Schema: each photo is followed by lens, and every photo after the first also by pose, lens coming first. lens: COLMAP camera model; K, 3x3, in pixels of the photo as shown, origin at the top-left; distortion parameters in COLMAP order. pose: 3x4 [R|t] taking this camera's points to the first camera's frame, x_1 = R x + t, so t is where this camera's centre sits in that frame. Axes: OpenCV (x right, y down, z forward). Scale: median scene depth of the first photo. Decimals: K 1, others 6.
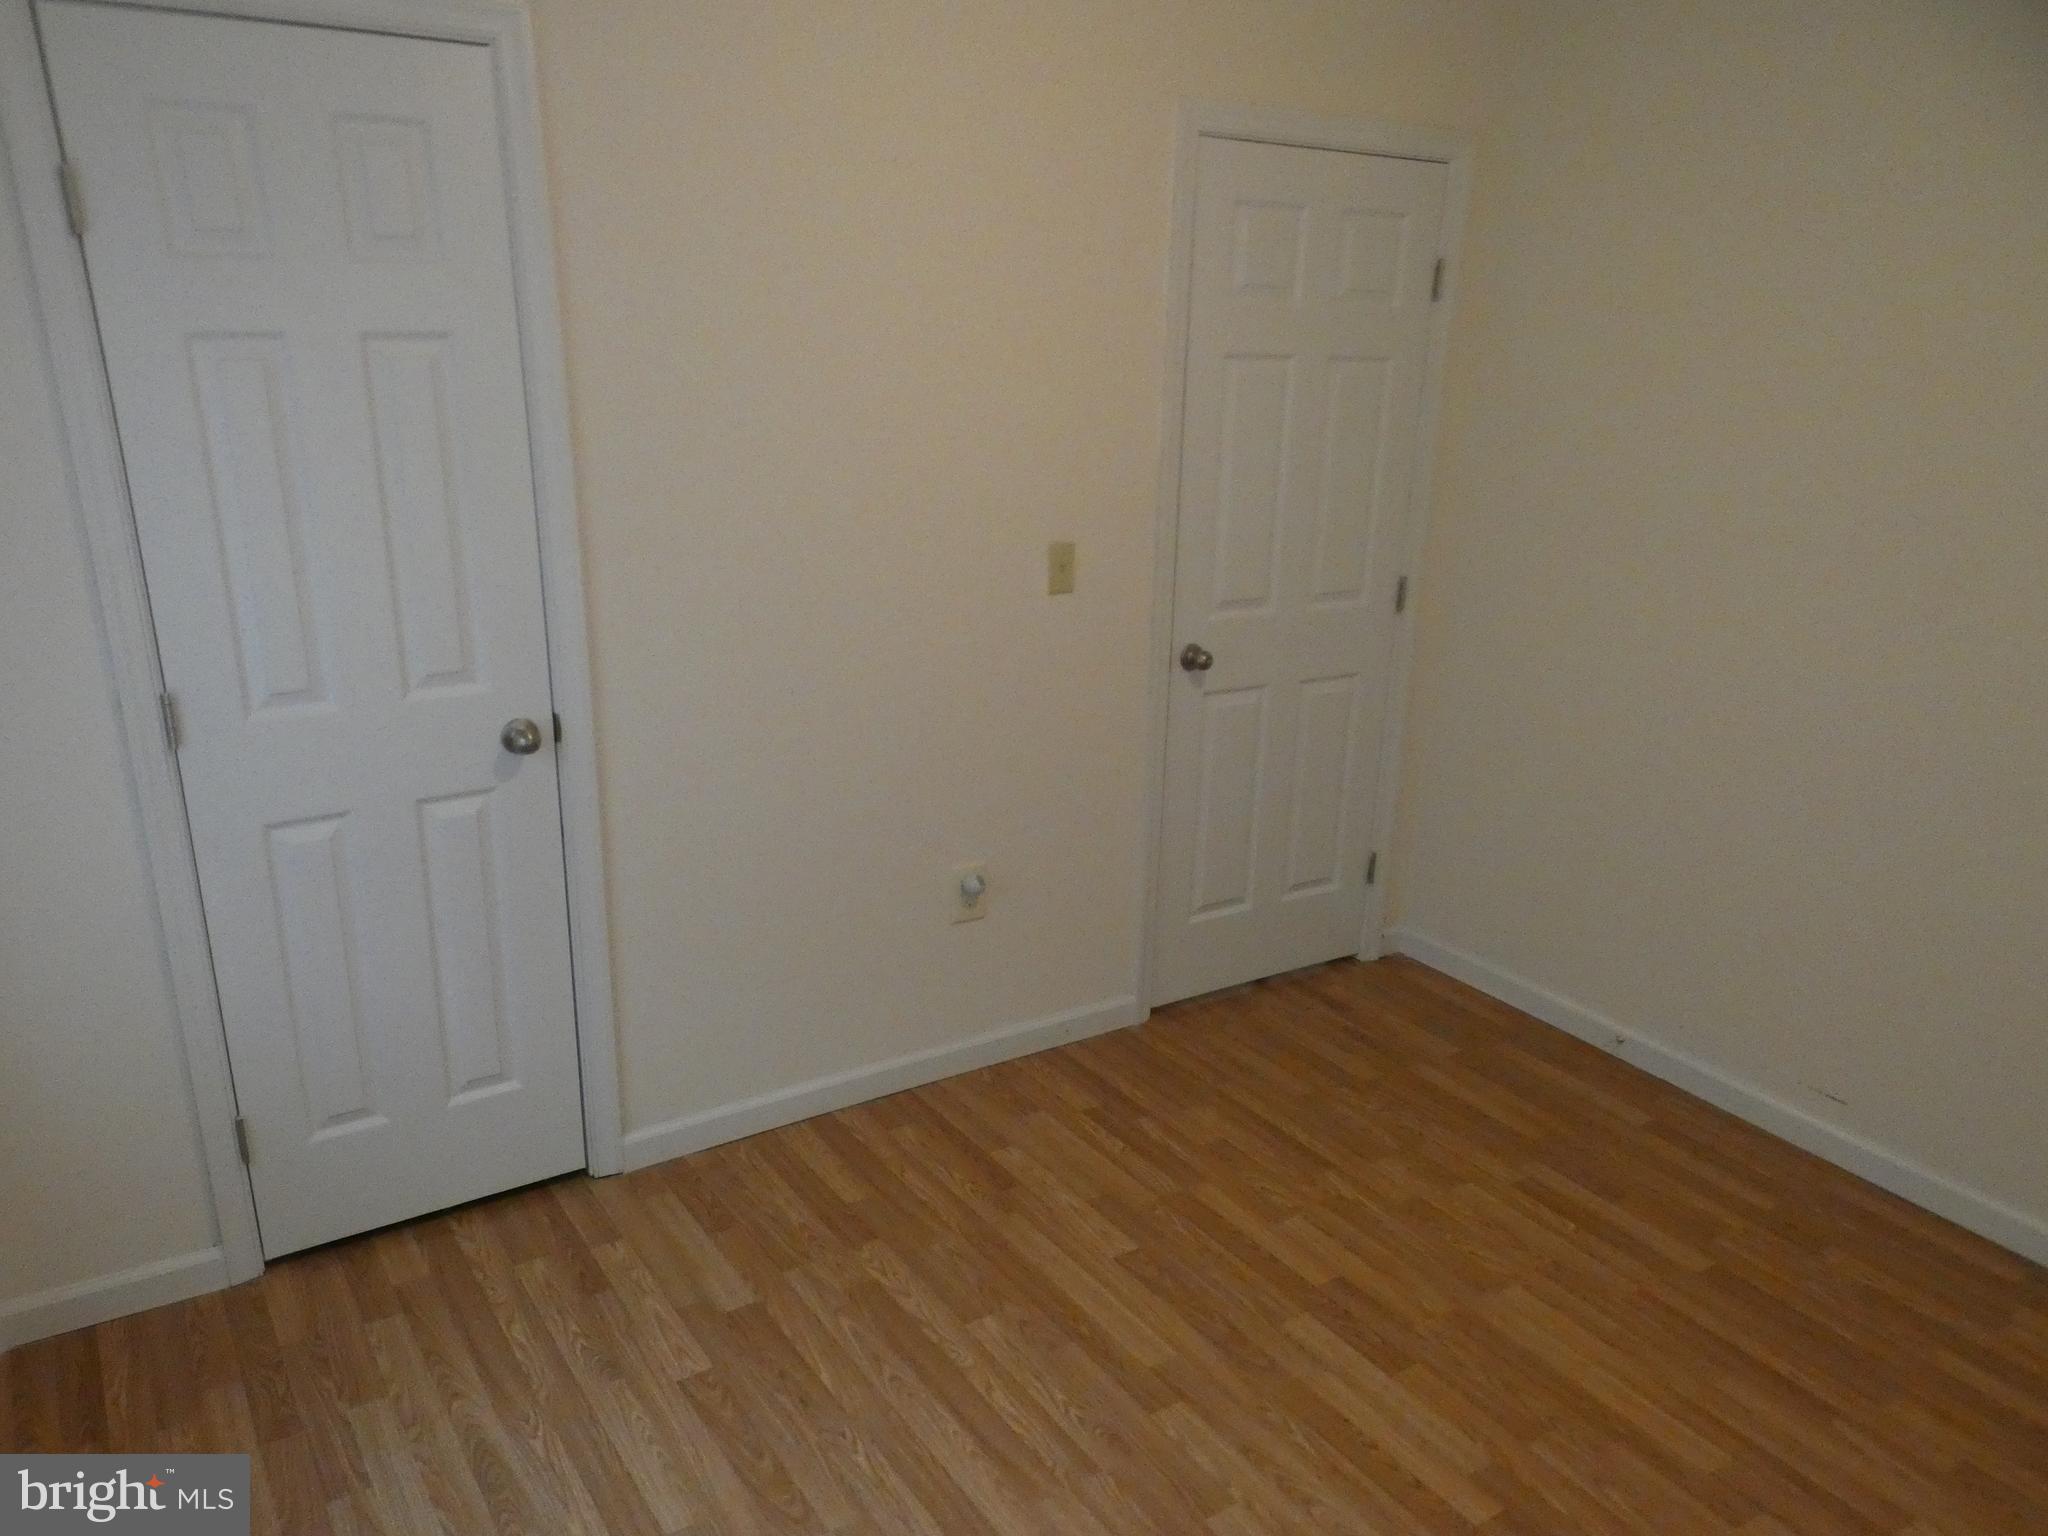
lens RADIAL K [[1531.2, 0, 1012.9], [0, 1531.2, 730.4], [0, 0, 1]] dist [0.083163, -0.085905]
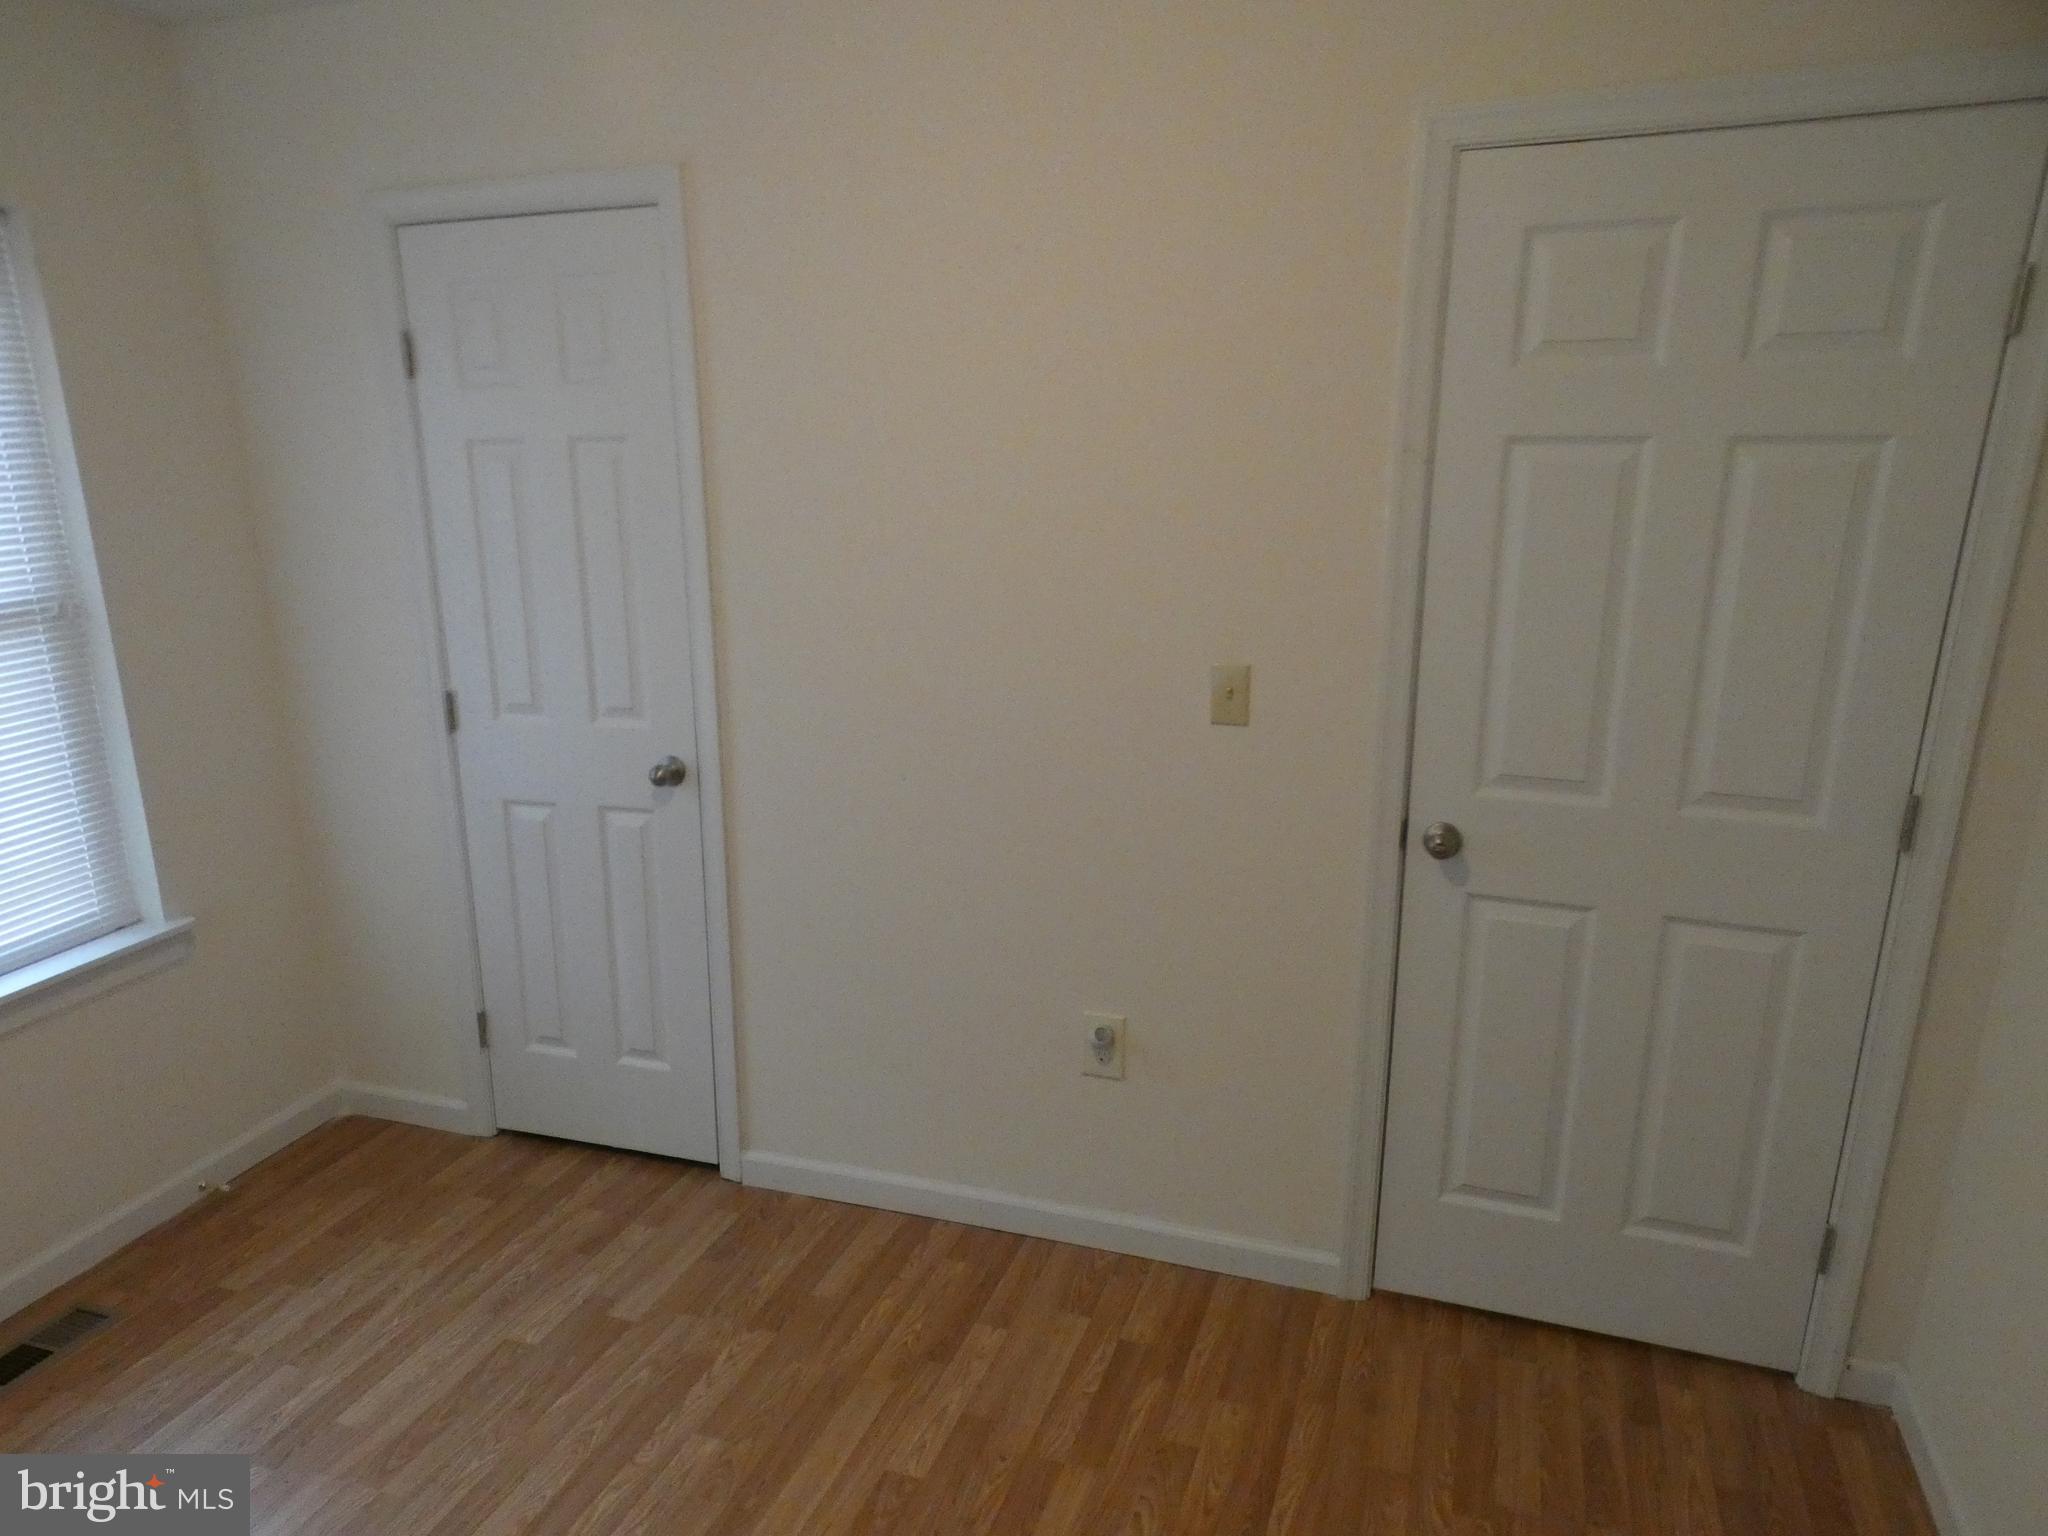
lens RADIAL K [[1531.2, 0, 1012.9], [0, 1531.2, 730.4], [0, 0, 1]] dist [0.083163, -0.085905]
pose [[0.594165, 0.135907, -0.792778, 0.740237], [-0.187247, 0.981914, 0.027995, -0.105135], [0.782244, 0.131812, 0.608867, 0.469186]]
